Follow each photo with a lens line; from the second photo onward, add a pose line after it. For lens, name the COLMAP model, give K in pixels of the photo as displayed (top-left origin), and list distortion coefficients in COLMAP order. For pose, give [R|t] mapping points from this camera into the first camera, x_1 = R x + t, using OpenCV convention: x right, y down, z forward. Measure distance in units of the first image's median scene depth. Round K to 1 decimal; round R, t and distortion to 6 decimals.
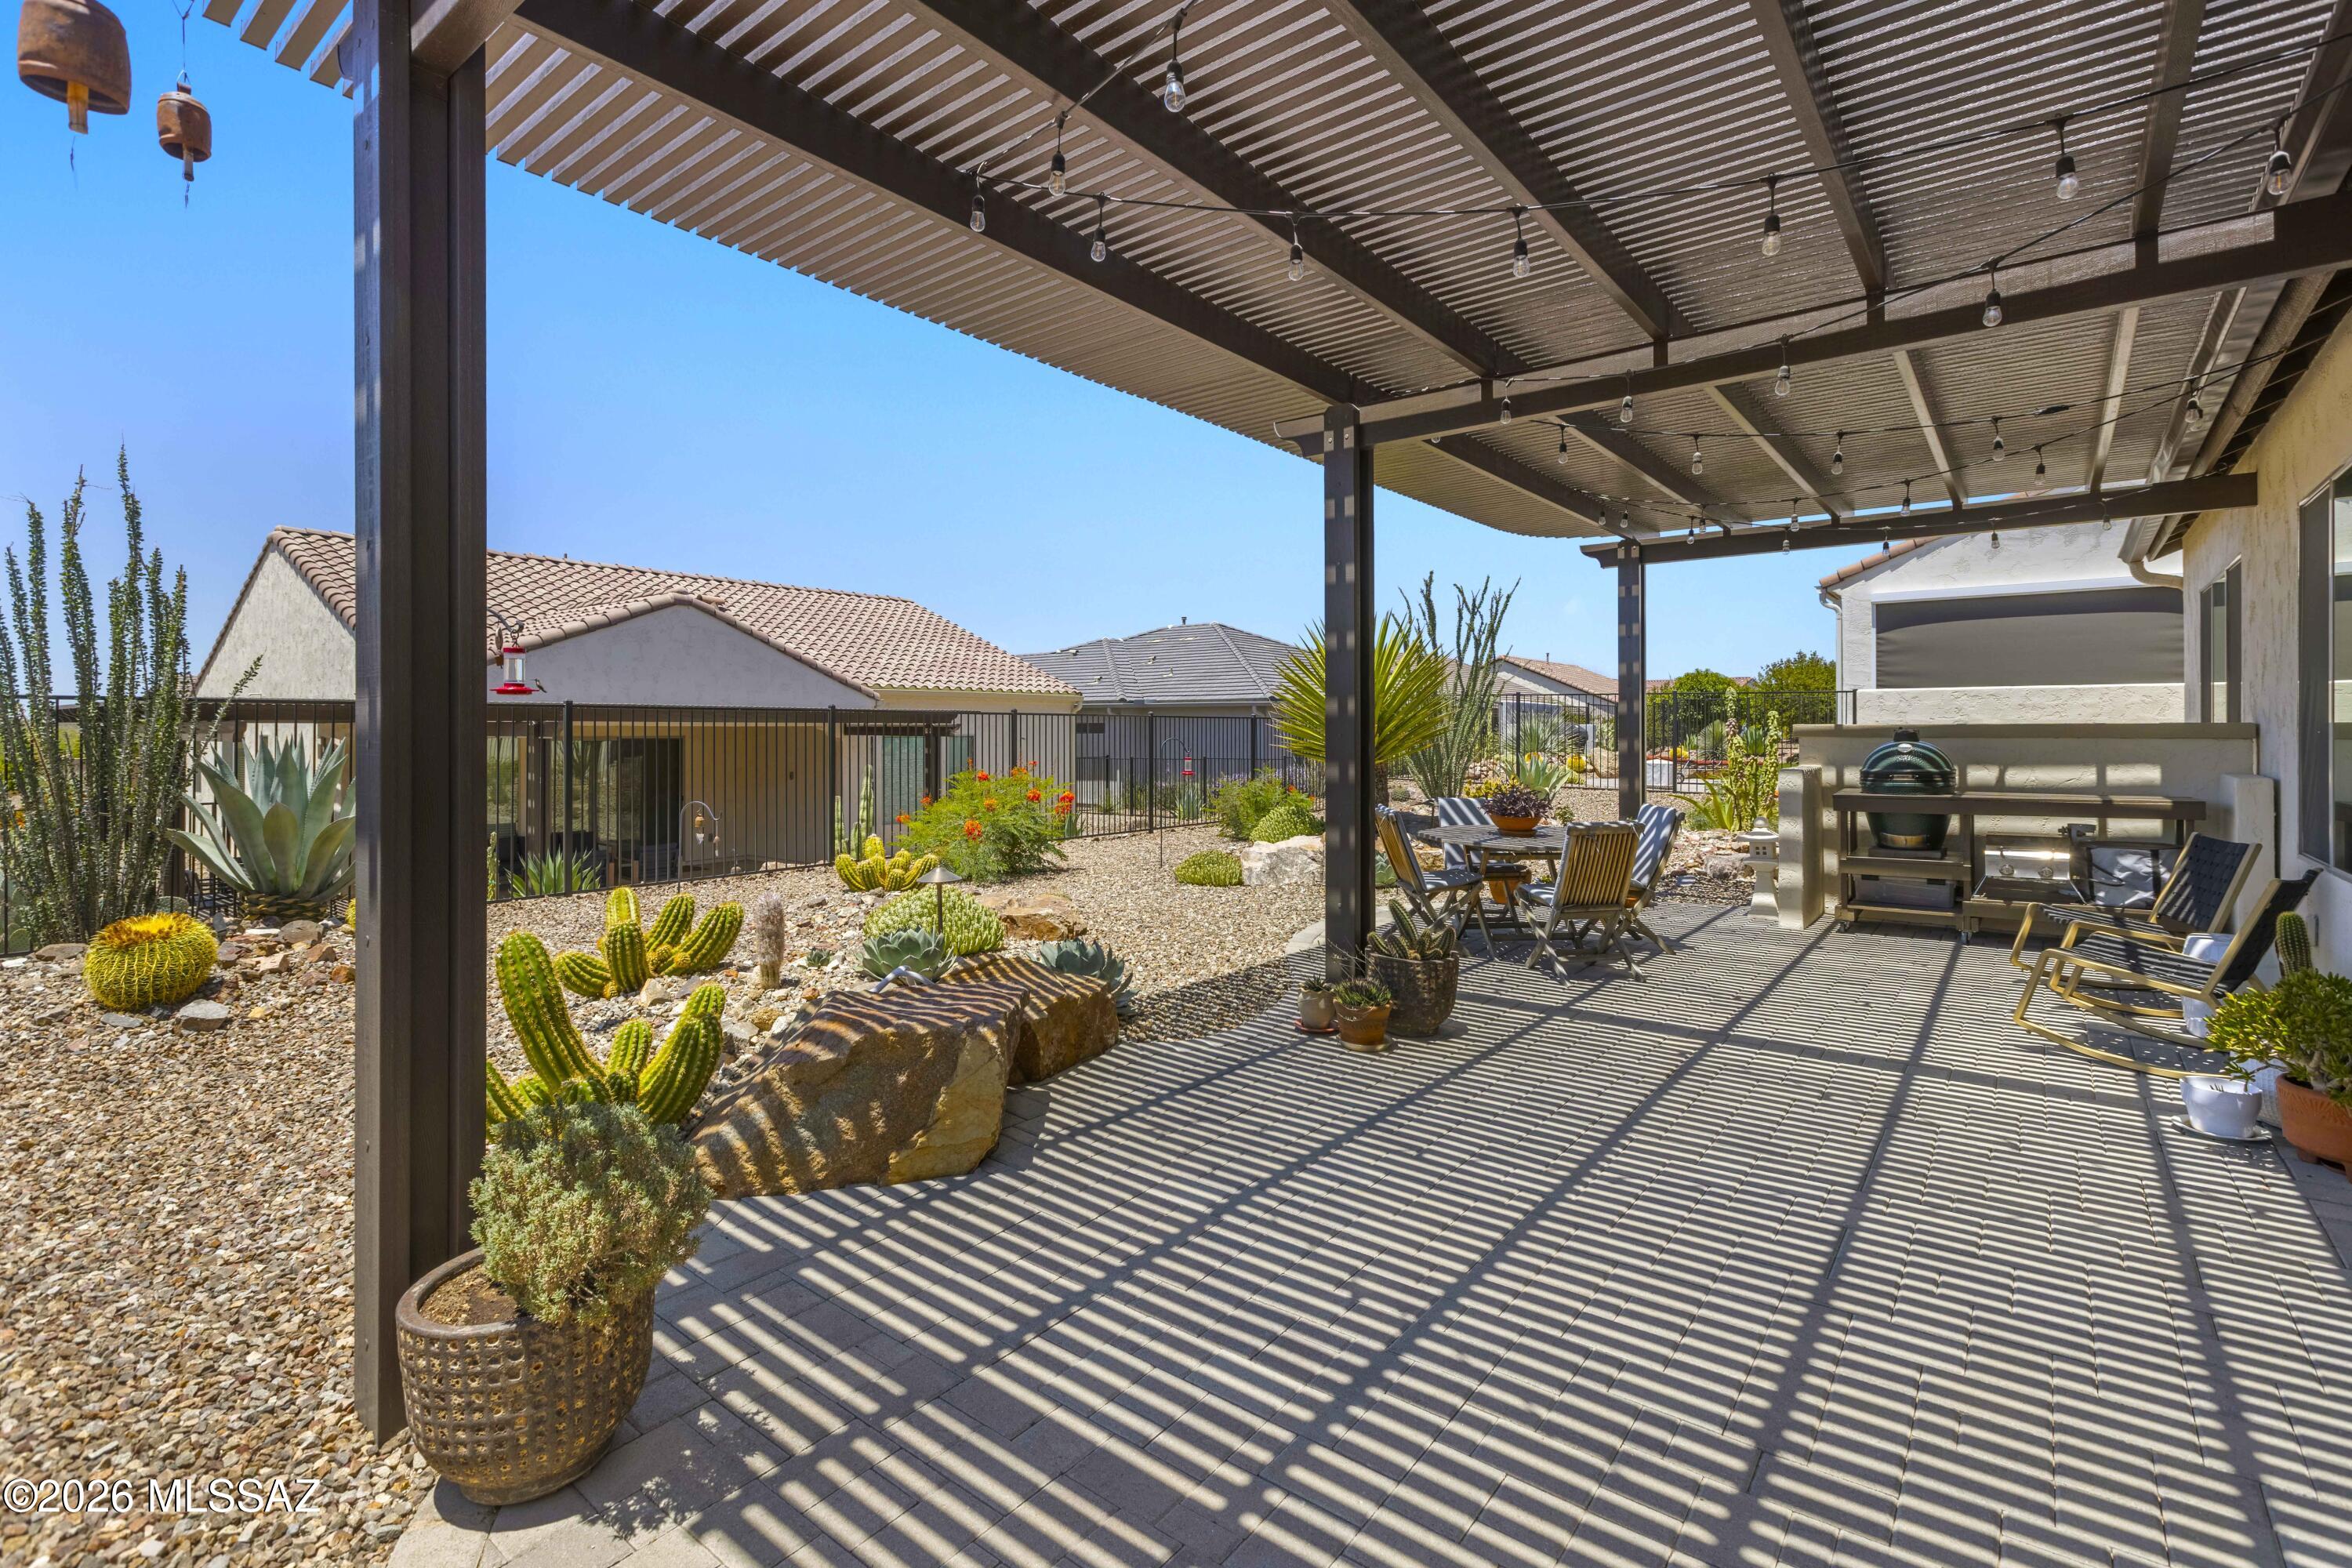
lens RADIAL K [[1084.3, 0, 1171.7], [0, 1084.3, 728.6], [0, 0, 1]] dist [0.002086, 0.000268]
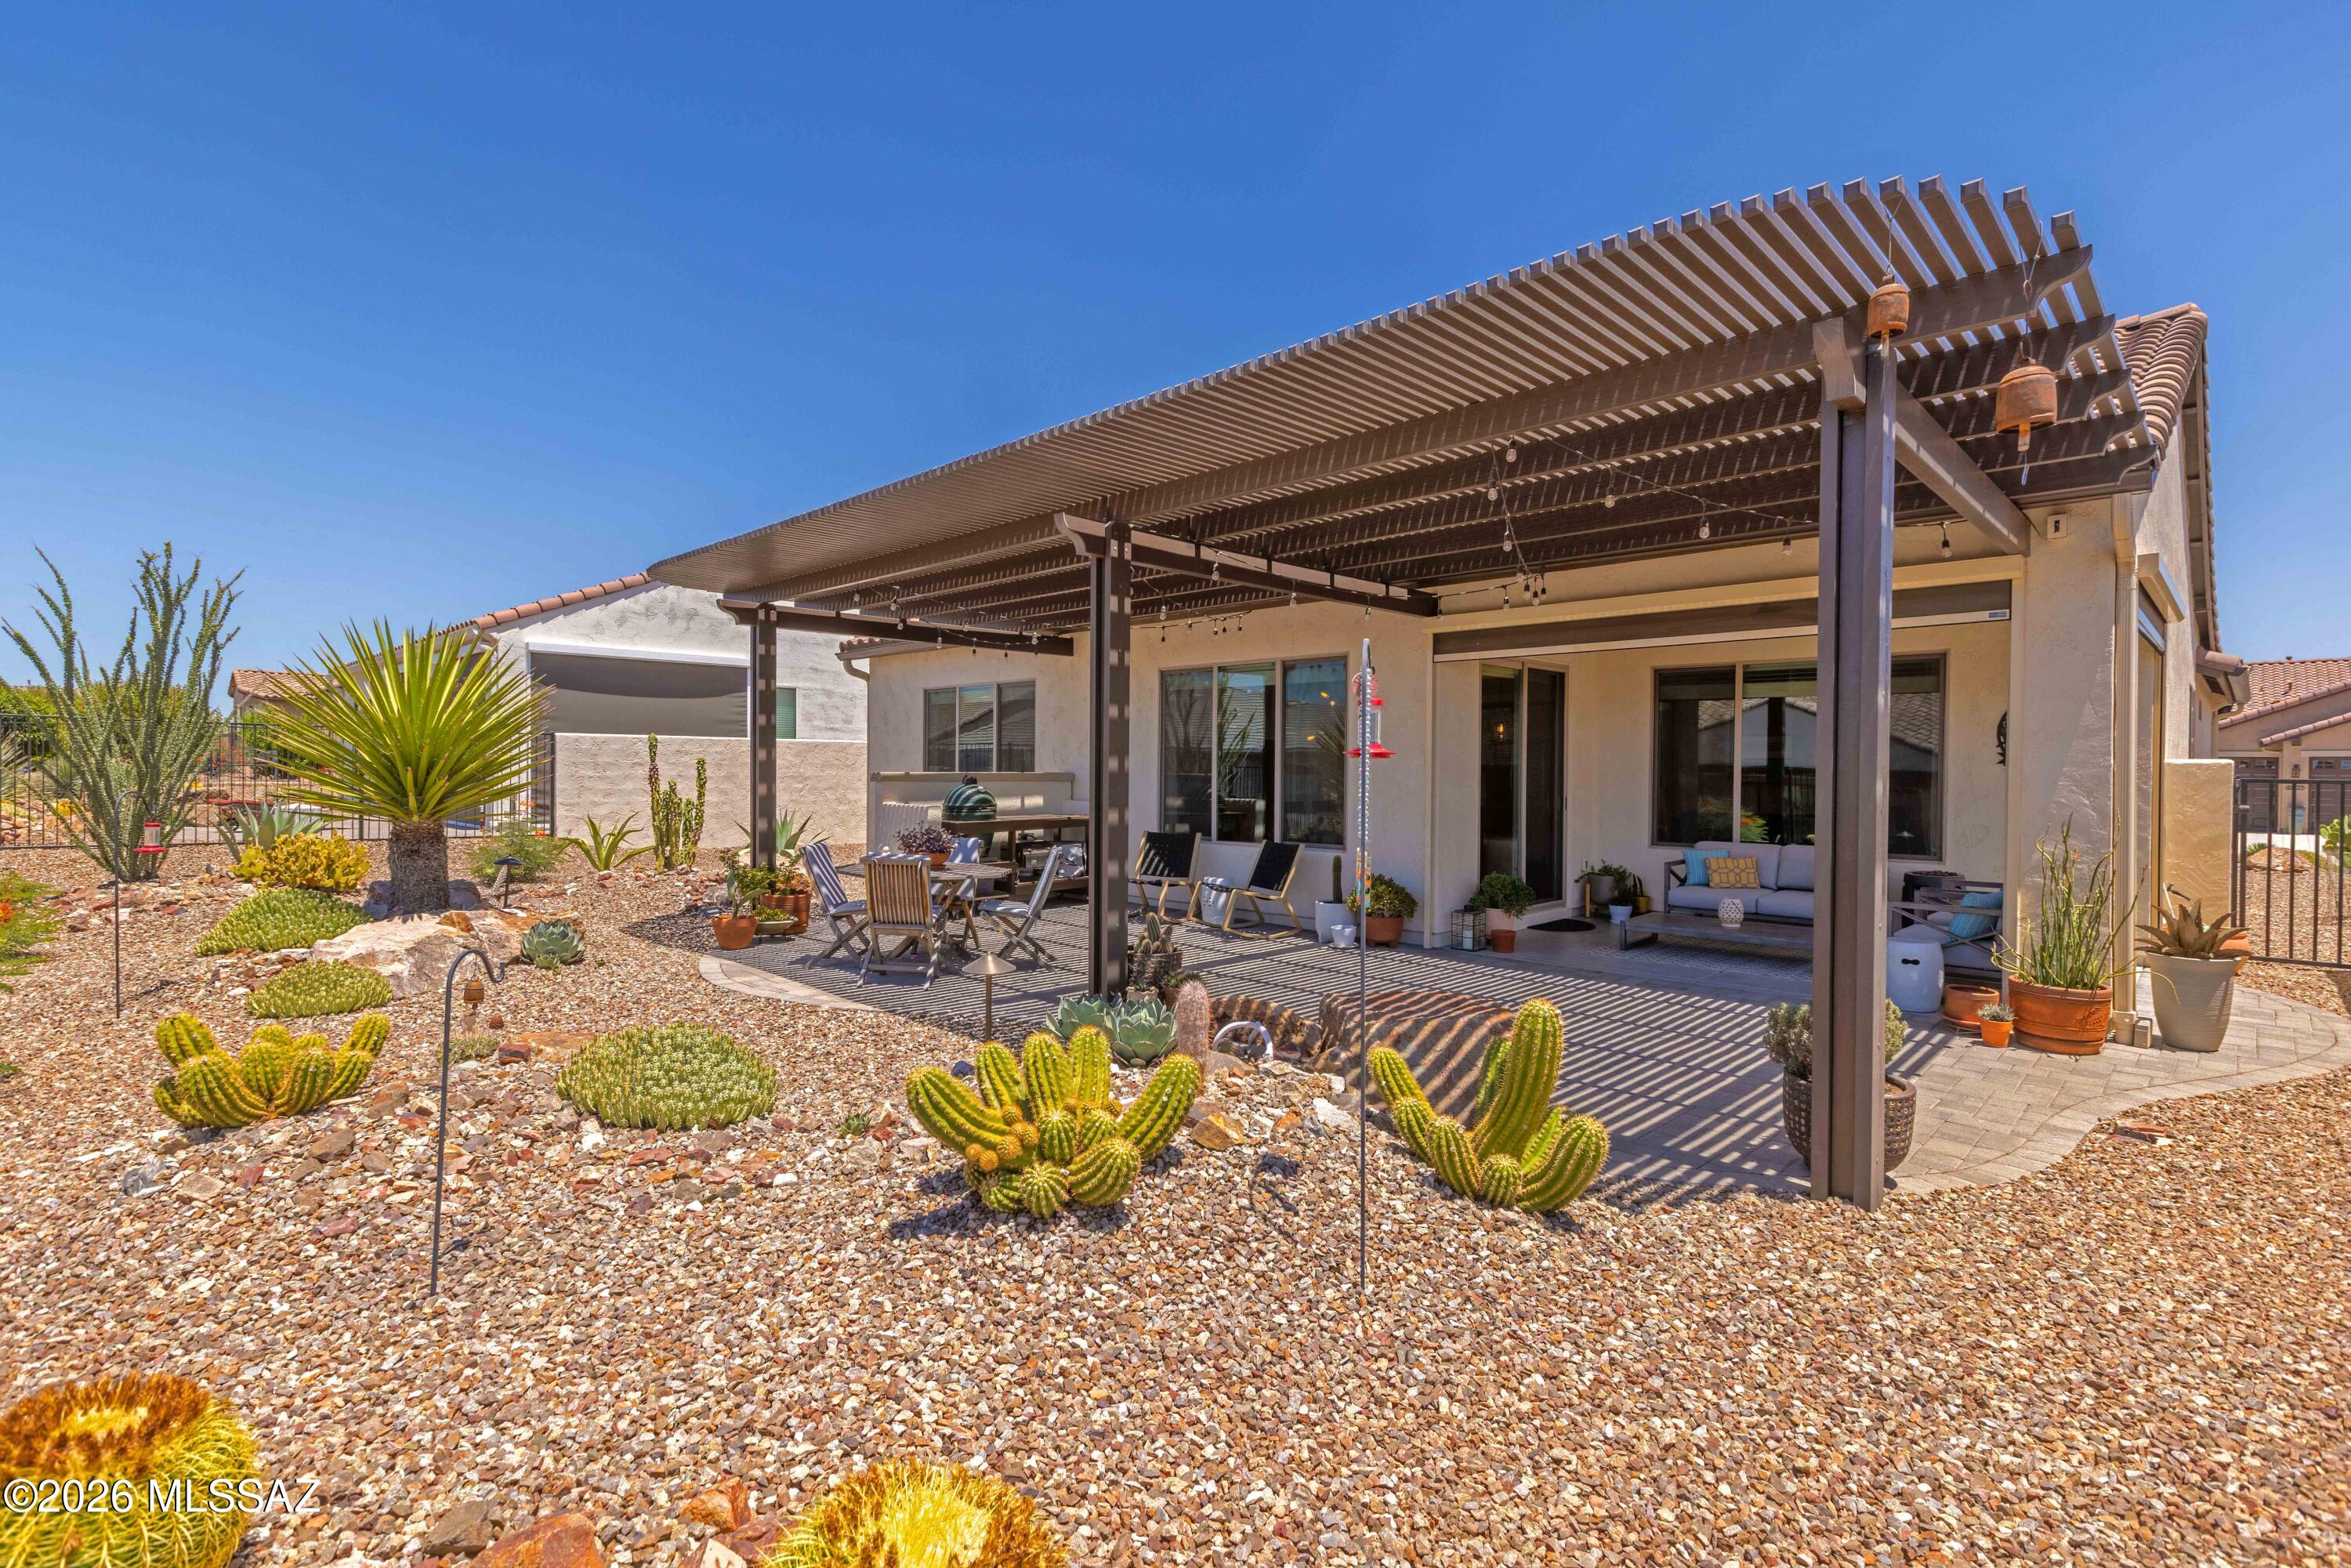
lens RADIAL K [[1083.6, 0, 1153.3], [0, 1083.6, 775.3], [0, 0, 1]] dist [-0.001837, -0.000171]
pose [[0.122760, -0.004460, 0.992426, -0.631206], [-0.009822, 0.999935, 0.005709, -0.008977], [-0.992388, -0.010448, 0.122709, 0.474266]]
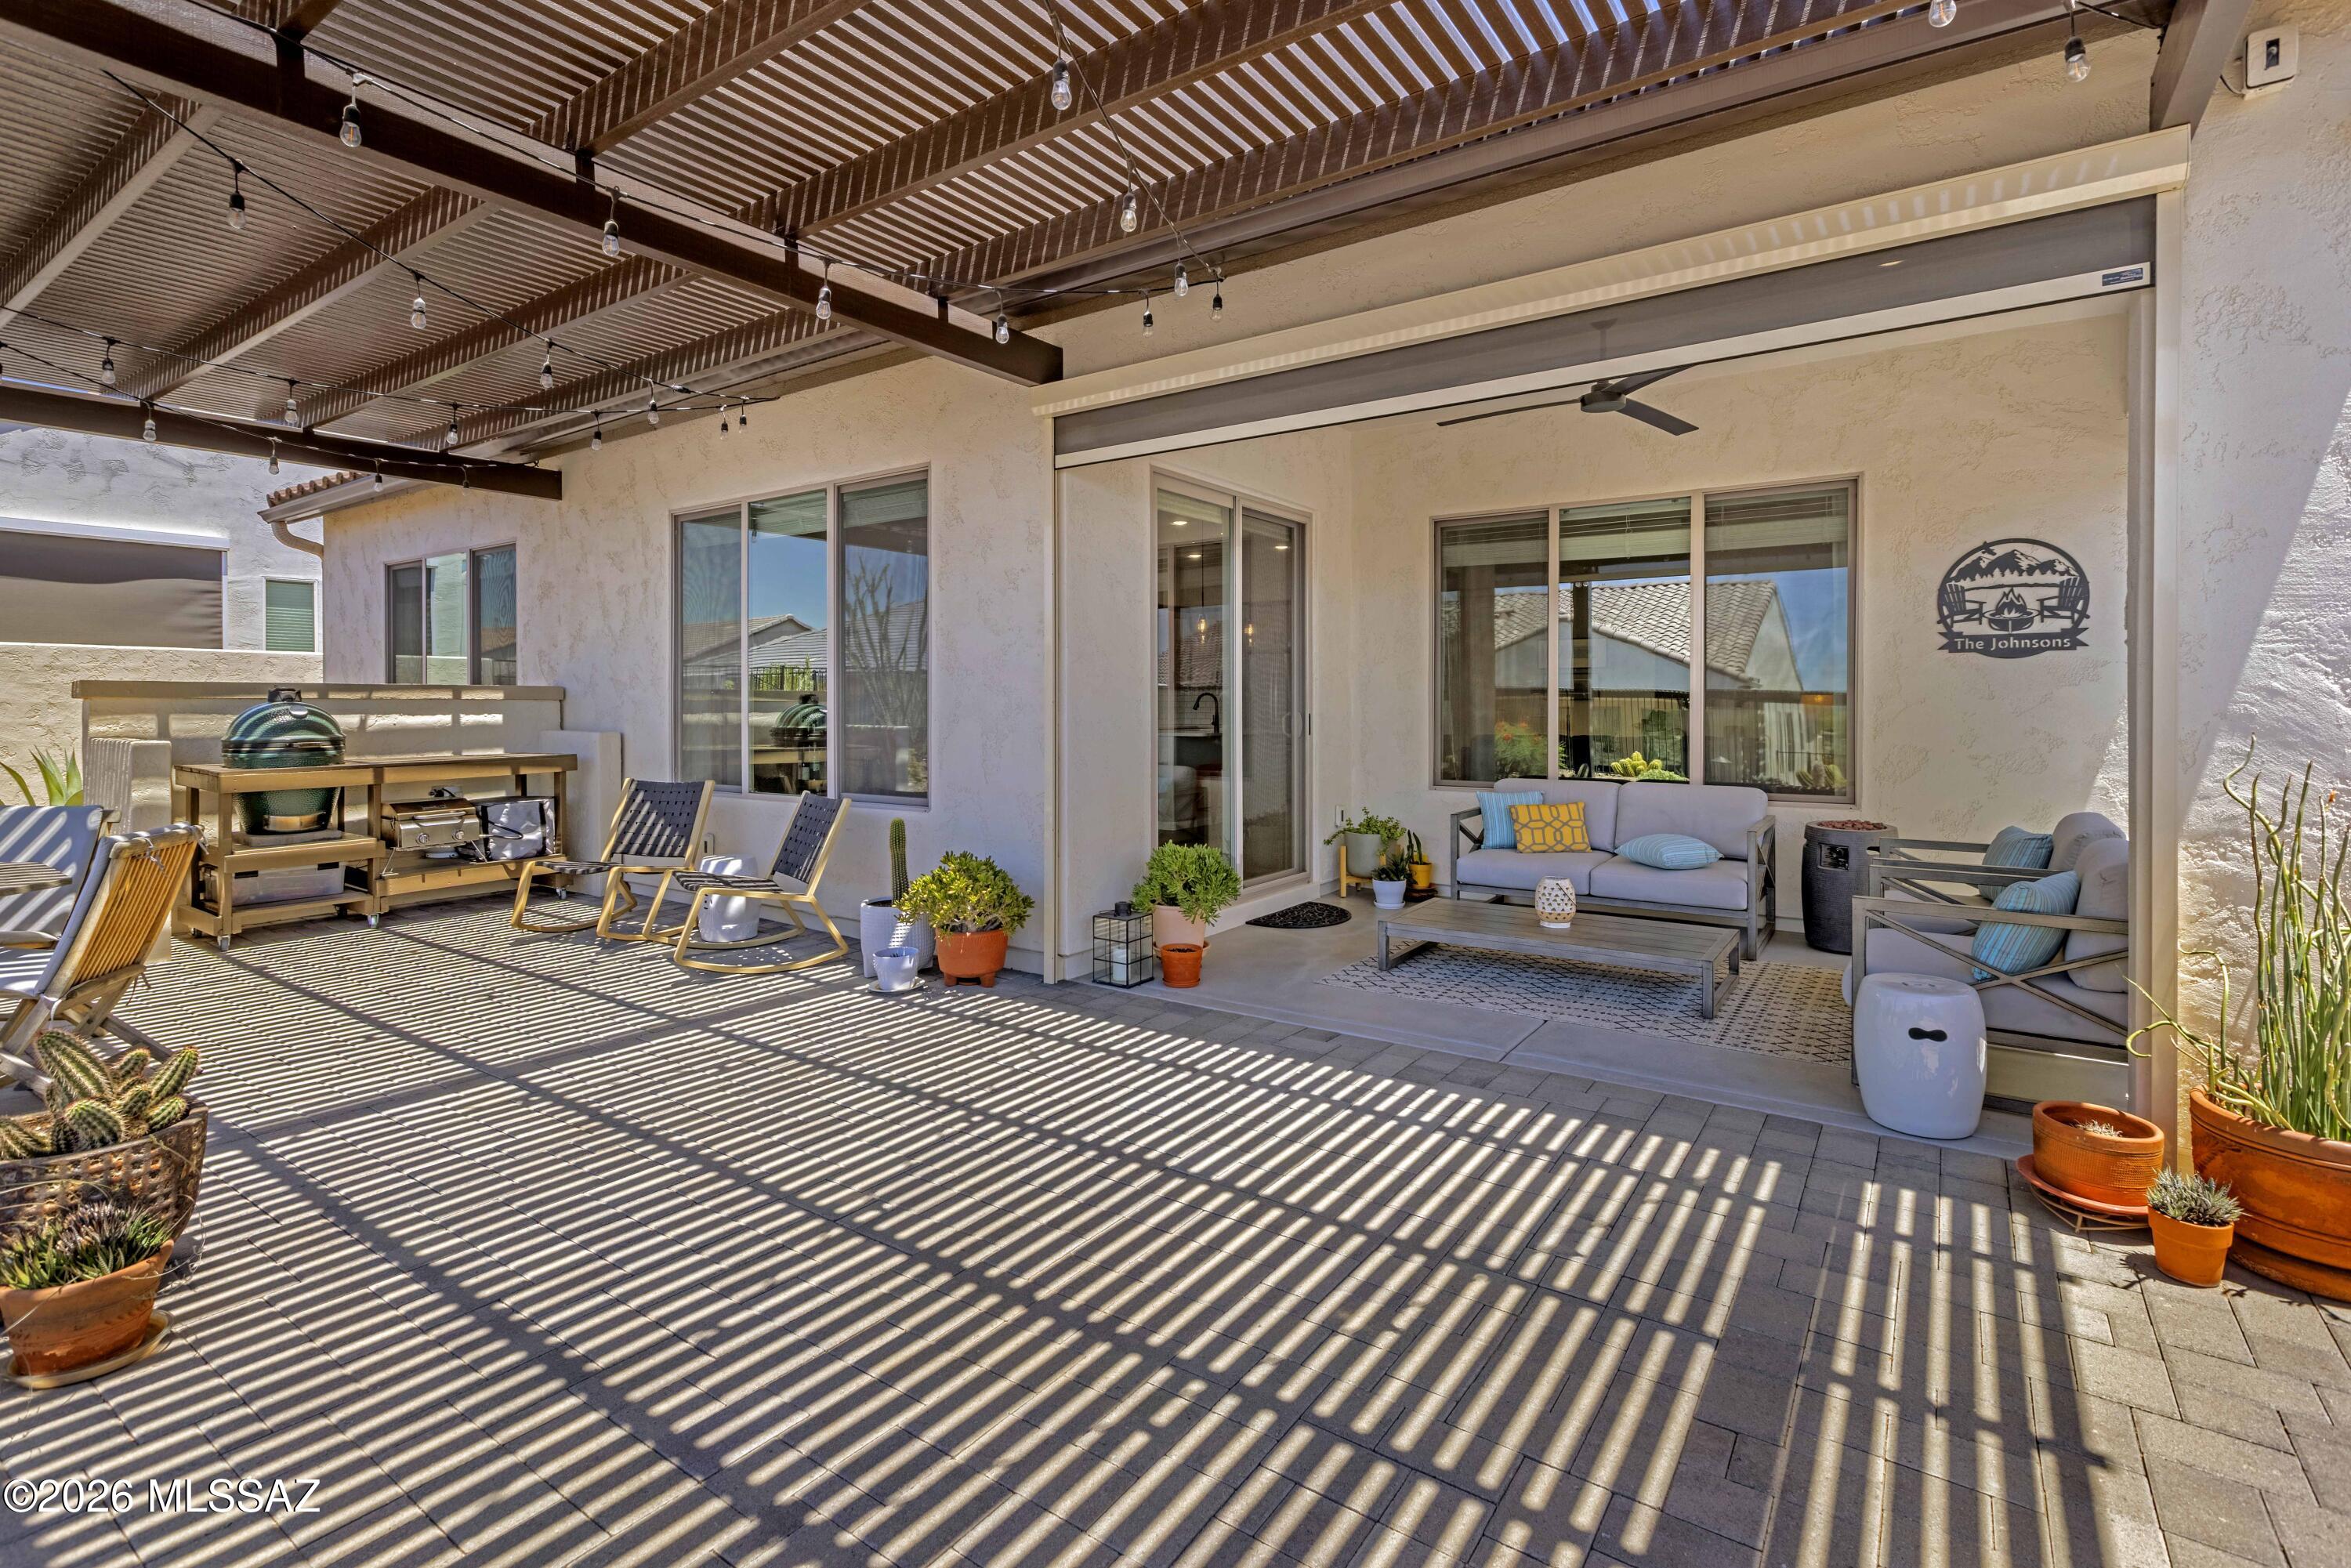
lens RADIAL K [[1092.4, 0, 1178.6], [0, 1092.4, 706.9], [0, 0, 1]] dist [0.000933, -0.000014]
pose [[-0.065865, -0.000839, 0.997828, -0.166132], [-0.001411, 0.999999, 0.000748, 0.011599], [-0.997828, -0.001358, -0.065866, 0.314208]]
